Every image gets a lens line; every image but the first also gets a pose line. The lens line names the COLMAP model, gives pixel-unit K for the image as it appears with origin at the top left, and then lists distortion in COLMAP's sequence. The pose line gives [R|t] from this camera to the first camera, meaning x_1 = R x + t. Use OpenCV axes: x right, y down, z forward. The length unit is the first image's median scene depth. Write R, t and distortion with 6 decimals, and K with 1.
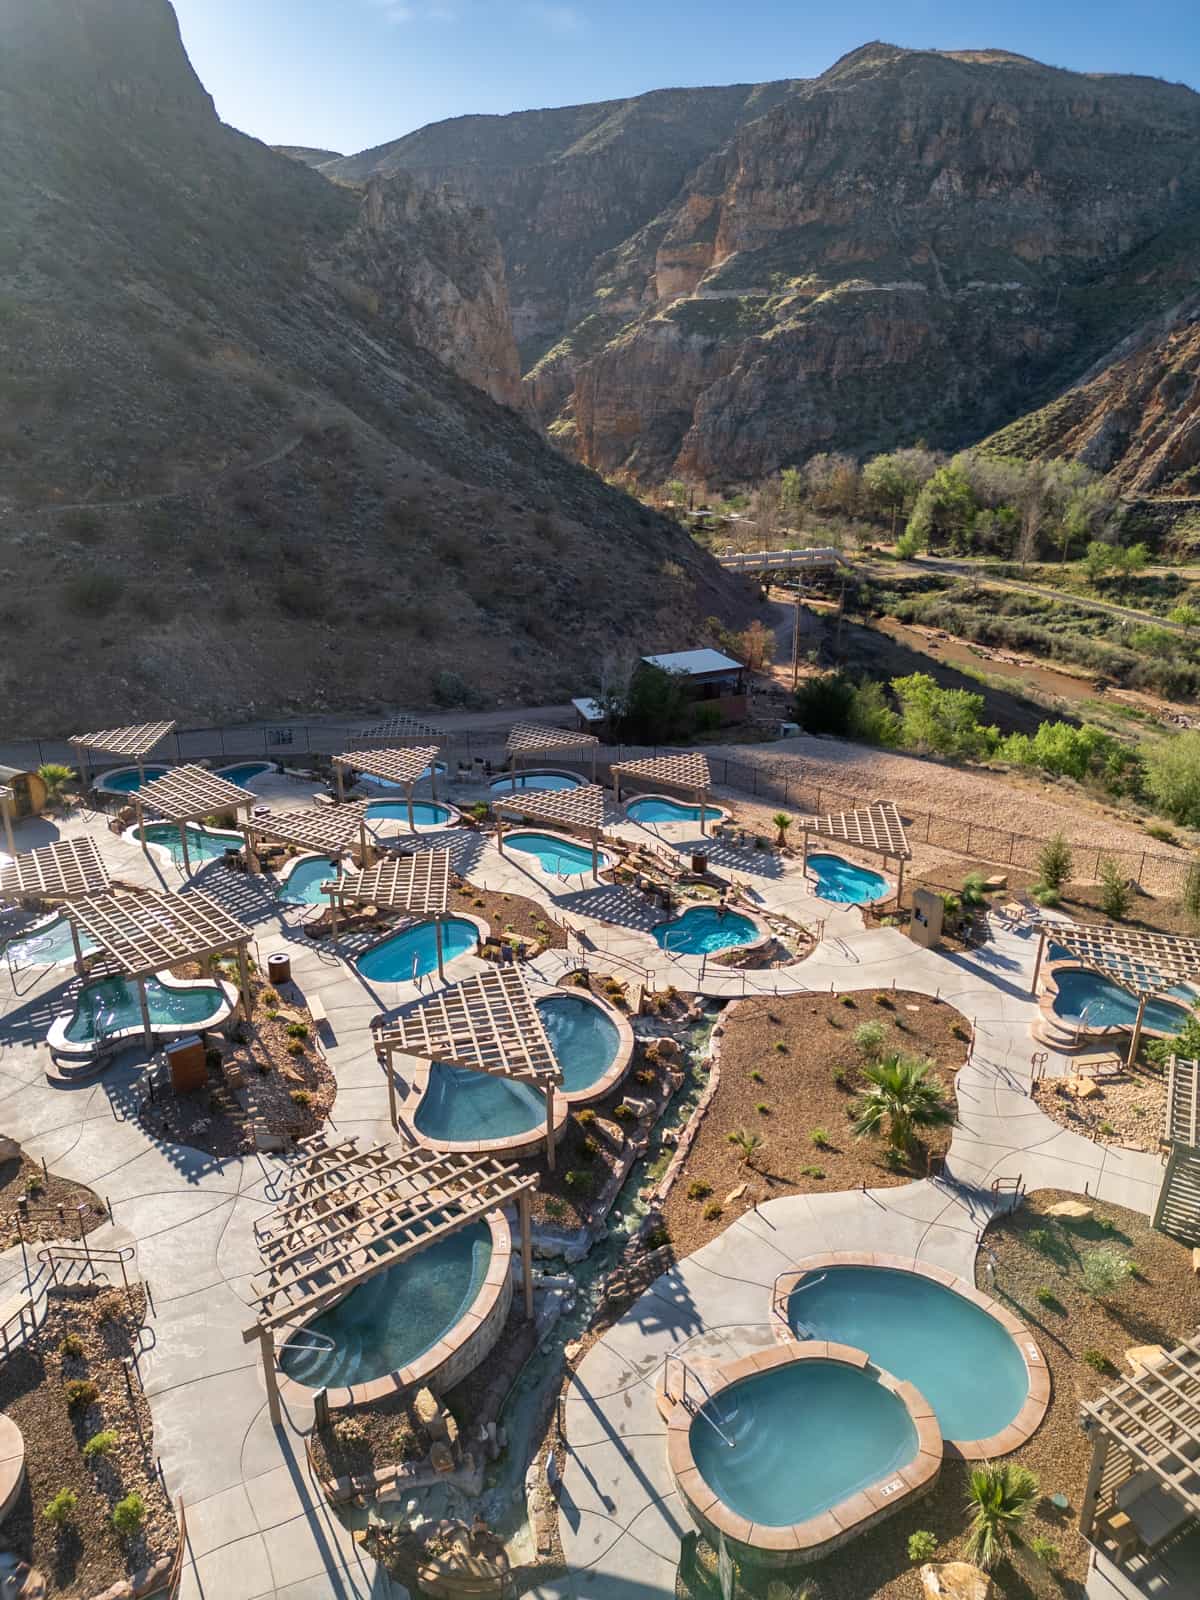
lens RADIAL K [[1116.4, 0, 588.2], [0, 1116.4, 795.6], [0, 0, 1]] dist [0.043495, -0.042760]
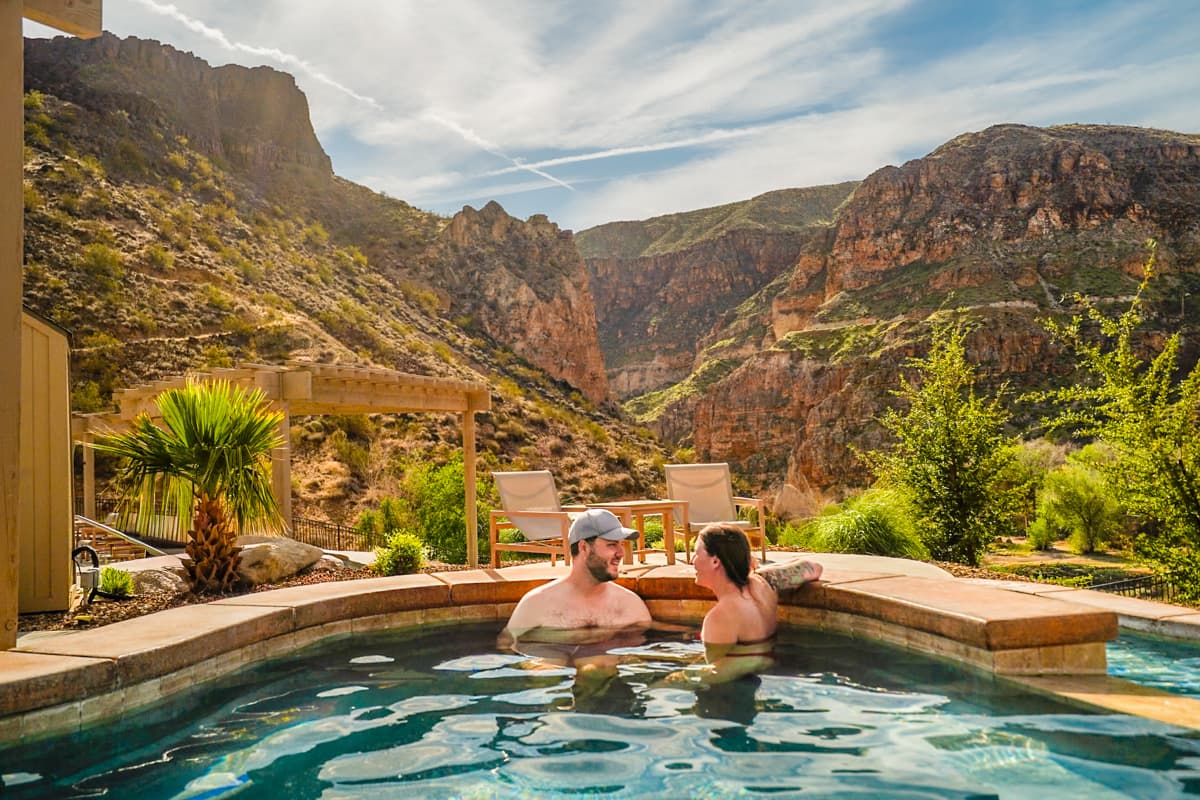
lens RADIAL K [[1099.8, 0, 577.0], [0, 1099.8, 368.4], [0, 0, 1]] dist [0.054537, 0.000000]
pose [[0.987956, -0.043078, -0.148619, 0.052839], [-0.022960, 0.909024, -0.416111, 0.023761], [0.153024, 0.414512, 0.897086, 0.099868]]
